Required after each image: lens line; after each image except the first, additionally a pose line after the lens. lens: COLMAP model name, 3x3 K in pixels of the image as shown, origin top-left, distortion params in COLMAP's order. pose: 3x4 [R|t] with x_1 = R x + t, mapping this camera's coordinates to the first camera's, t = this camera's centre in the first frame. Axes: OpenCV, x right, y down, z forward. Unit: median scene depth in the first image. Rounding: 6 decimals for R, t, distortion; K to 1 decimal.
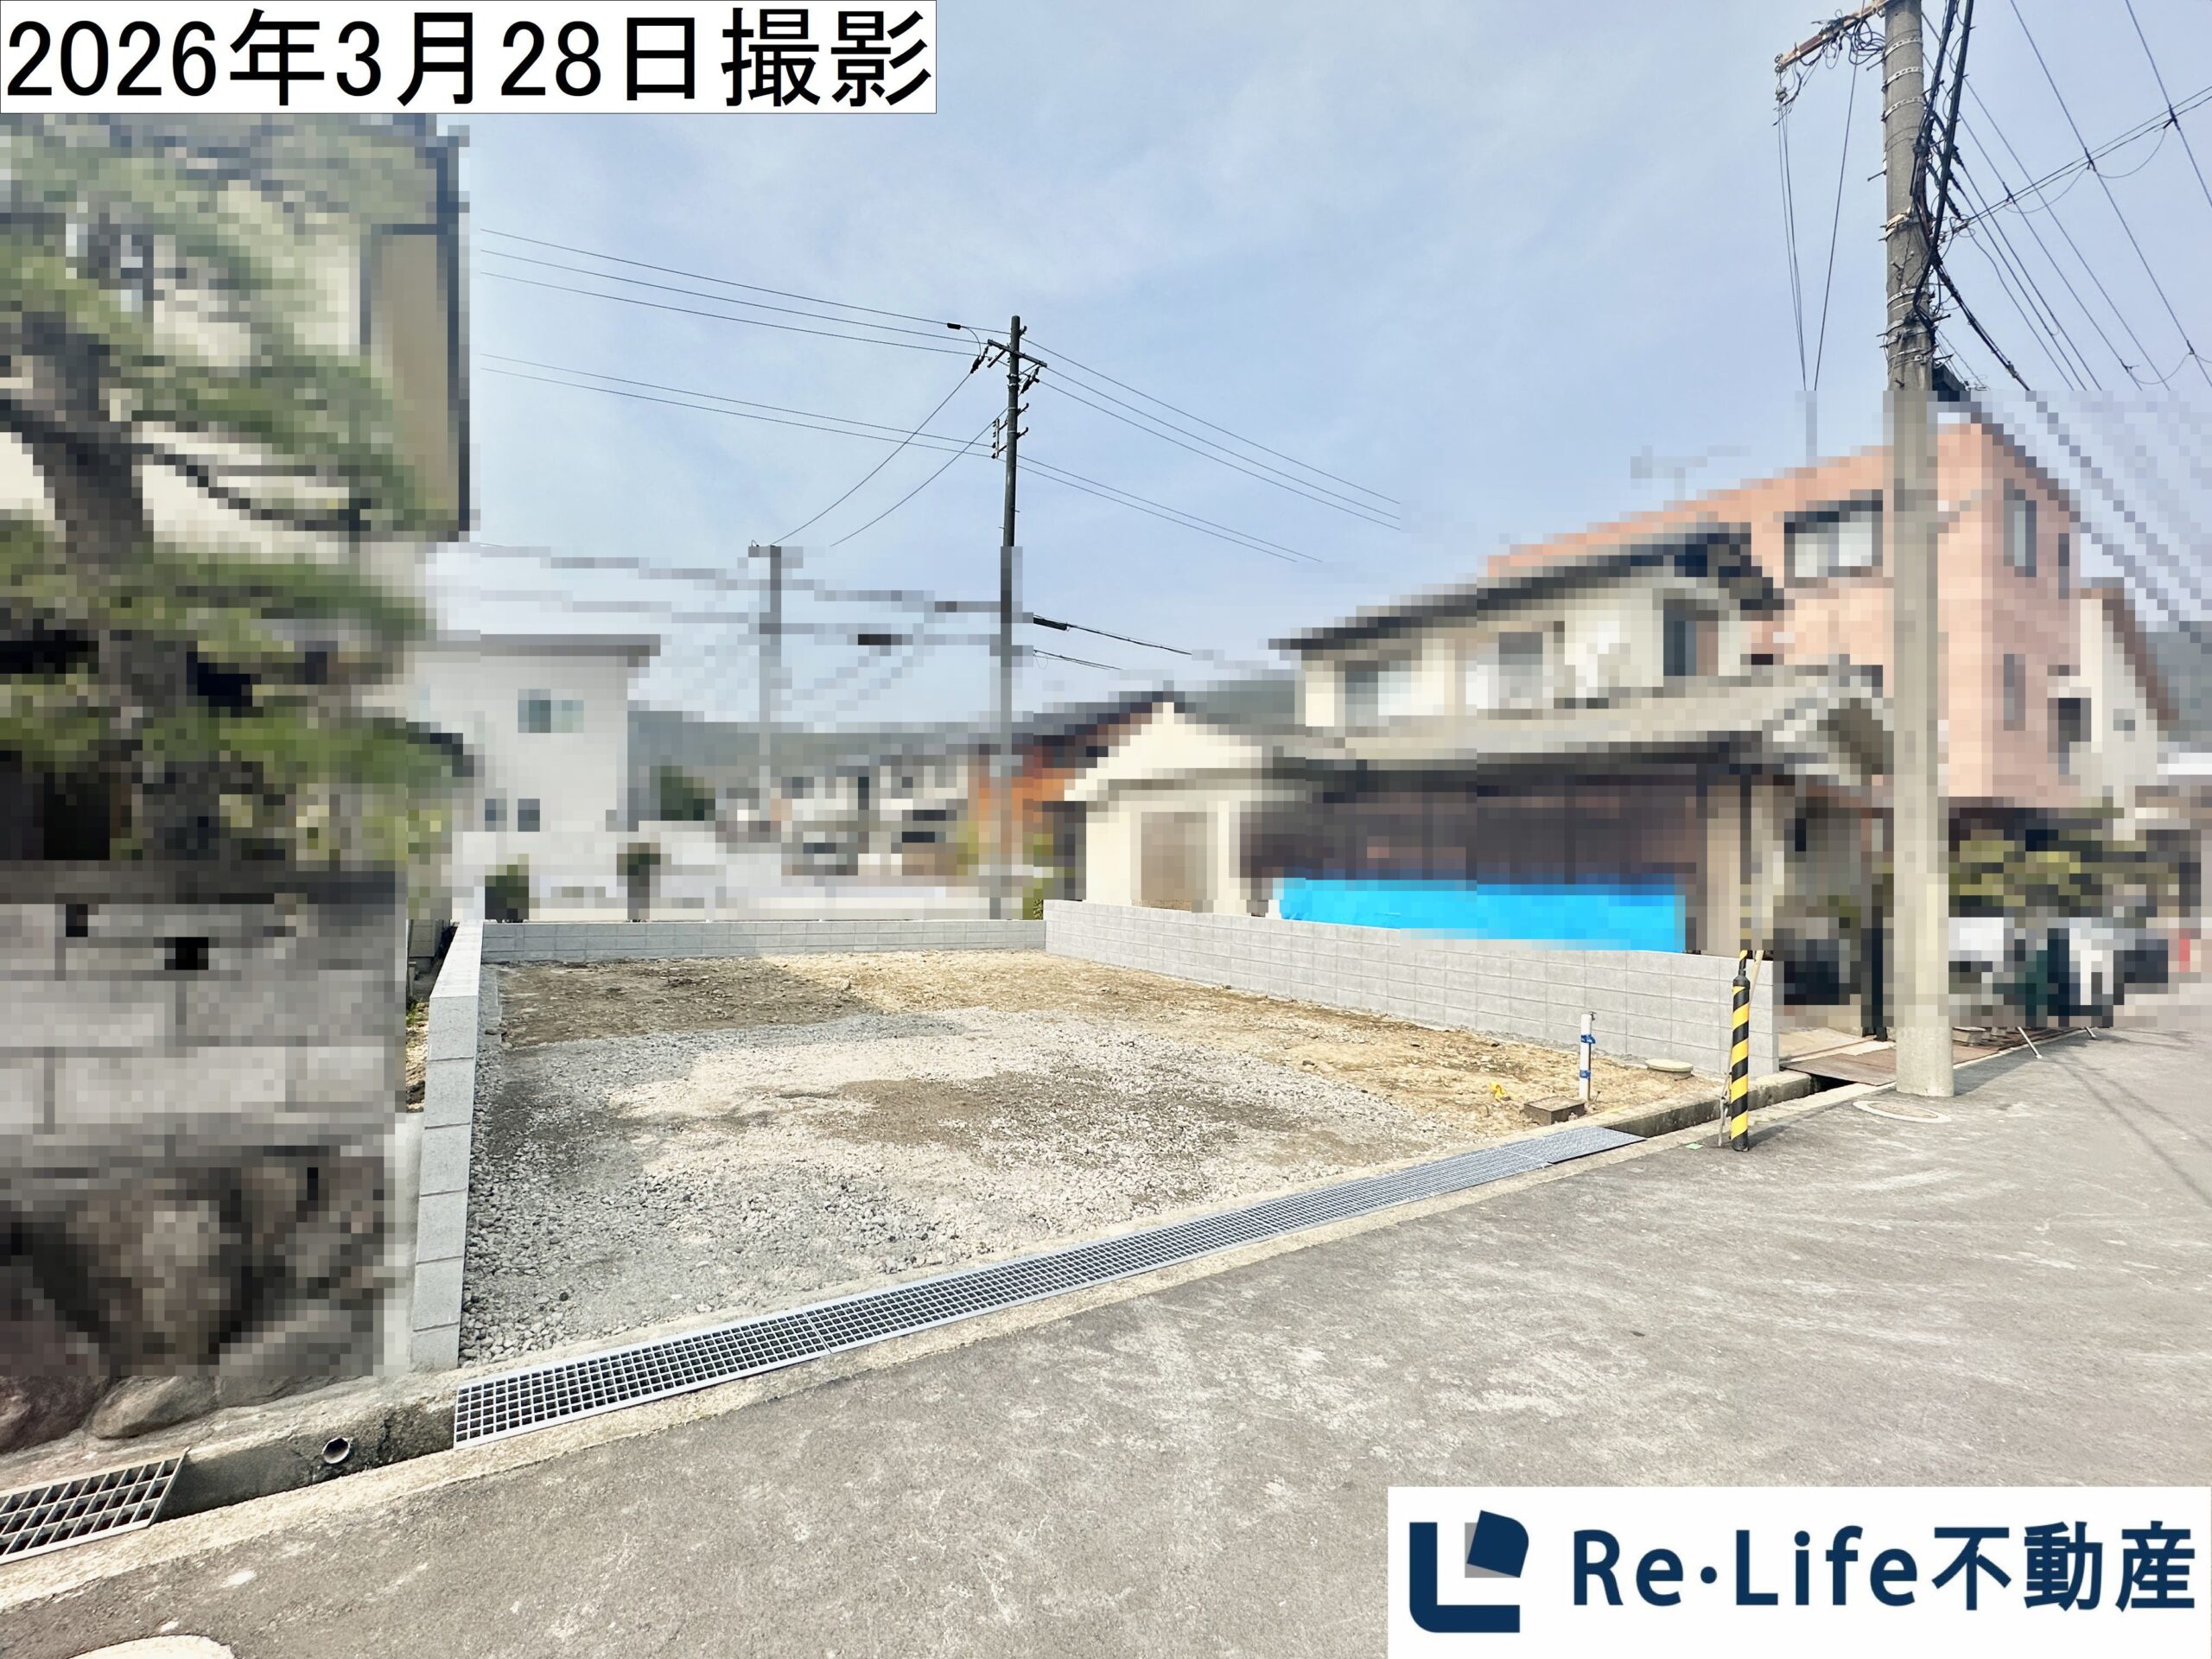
lens RADIAL K [[953.2, 0, 1106.0], [0, 953.2, 829.5], [0, 0, 1]] dist [-0.002285, -0.000073]
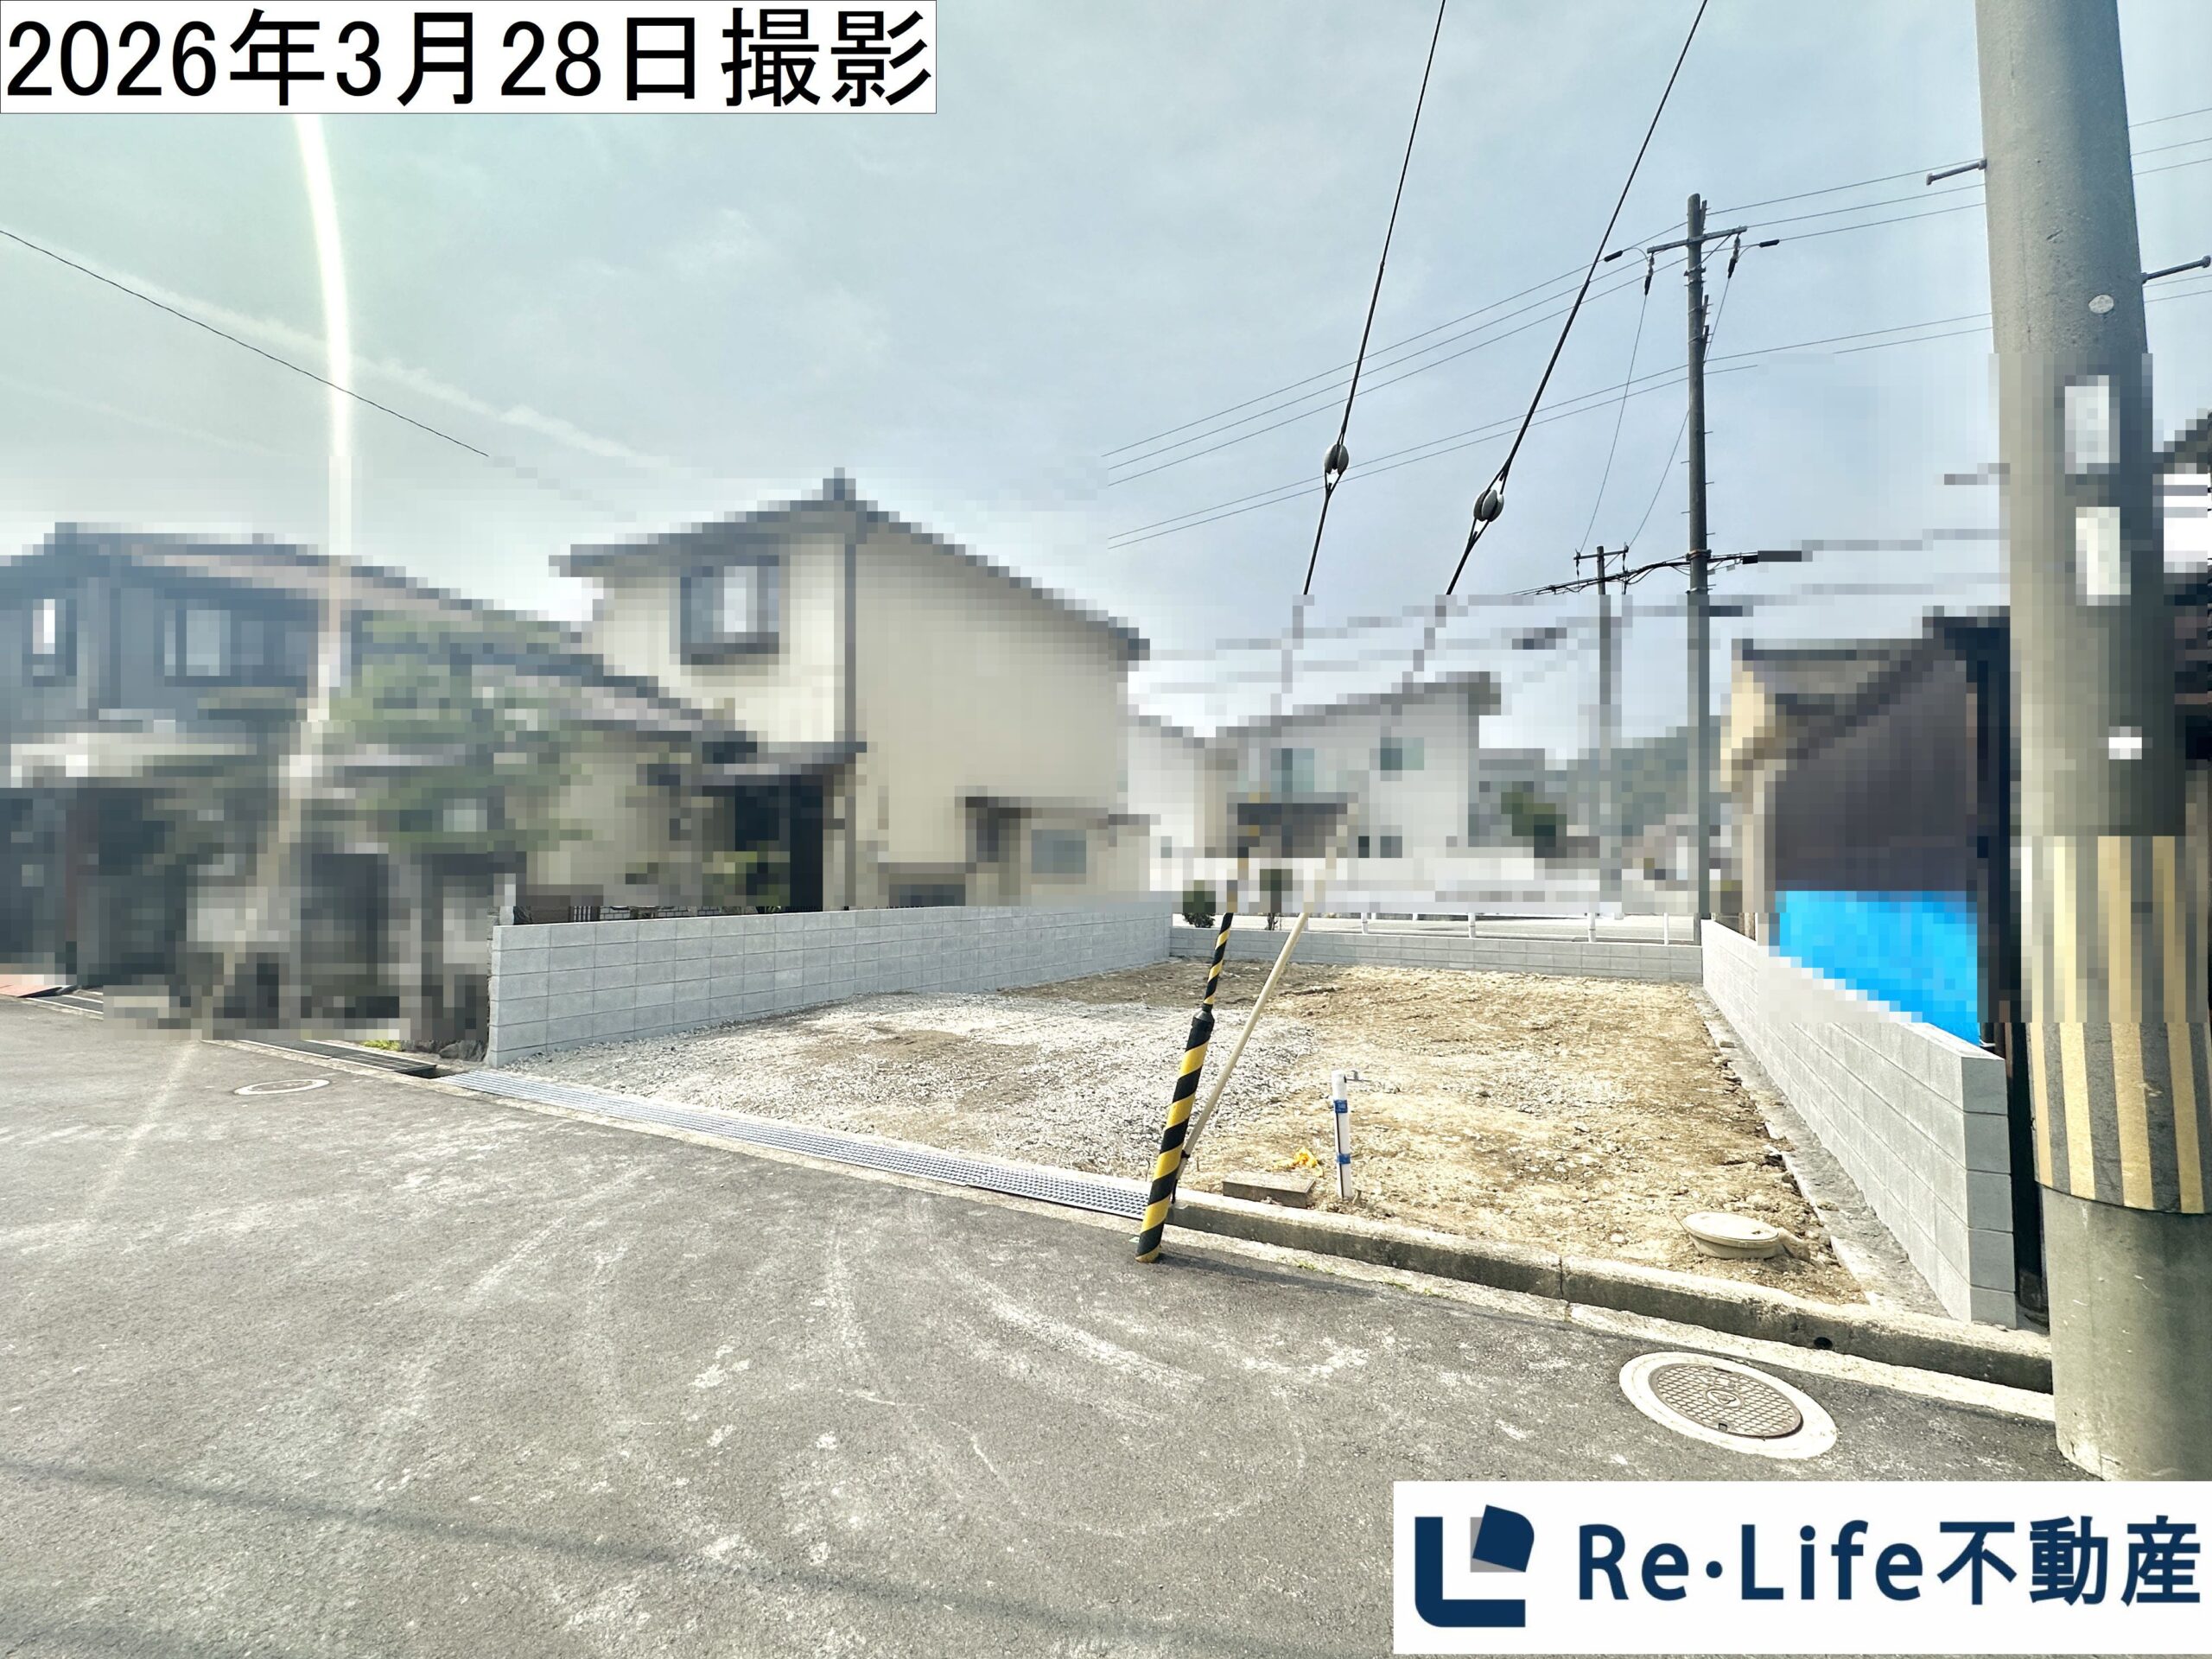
lens RADIAL K [[953.2, 0, 1106.0], [0, 953.2, 829.5], [0, 0, 1]] dist [-0.002285, -0.000073]
pose [[0.476113, -0.063479, -0.877090, 0.552239], [0.039089, 0.997933, -0.051006, 0.027350], [0.878515, -0.010000, 0.477610, 0.282394]]
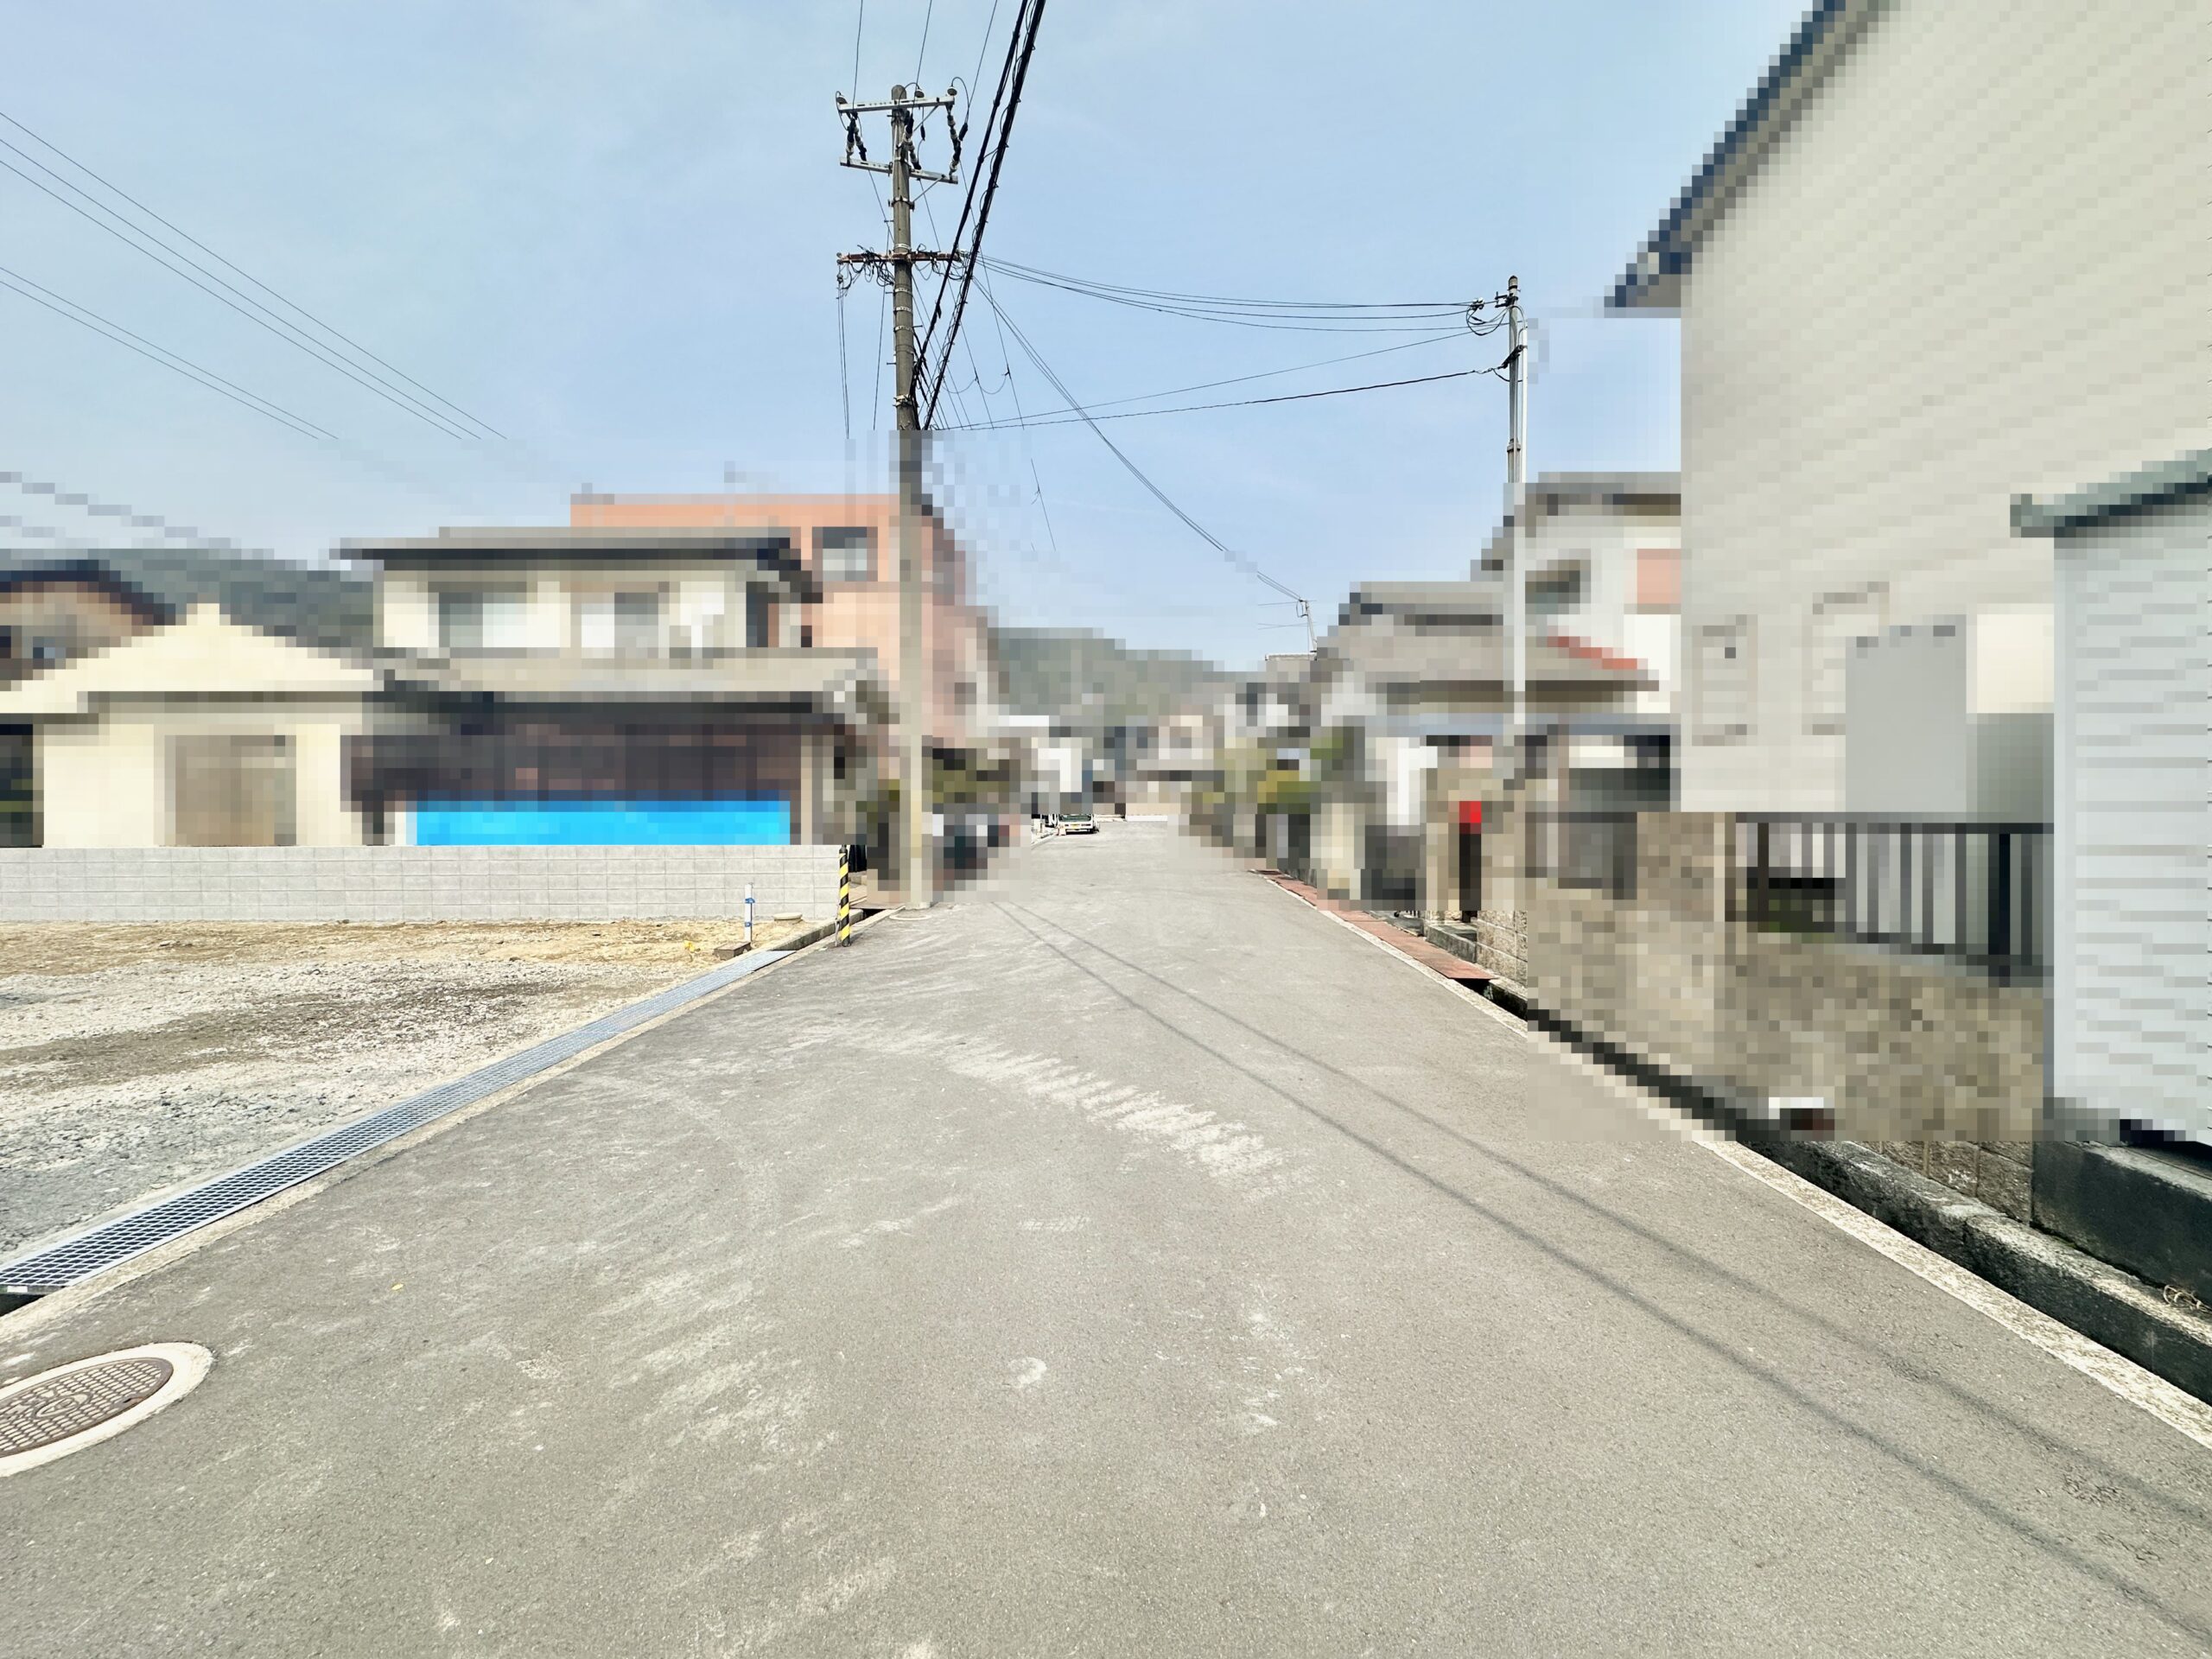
lens RADIAL K [[883.4, 0, 1112.1], [0, 883.4, 821.0], [0, 0, 1]] dist [0.007023, -0.000053]
pose [[0.568478, -0.051402, 0.821091, -0.164780], [-0.009856, 0.997549, 0.069273, -0.003699], [-0.822640, -0.047472, 0.566578, -0.134747]]
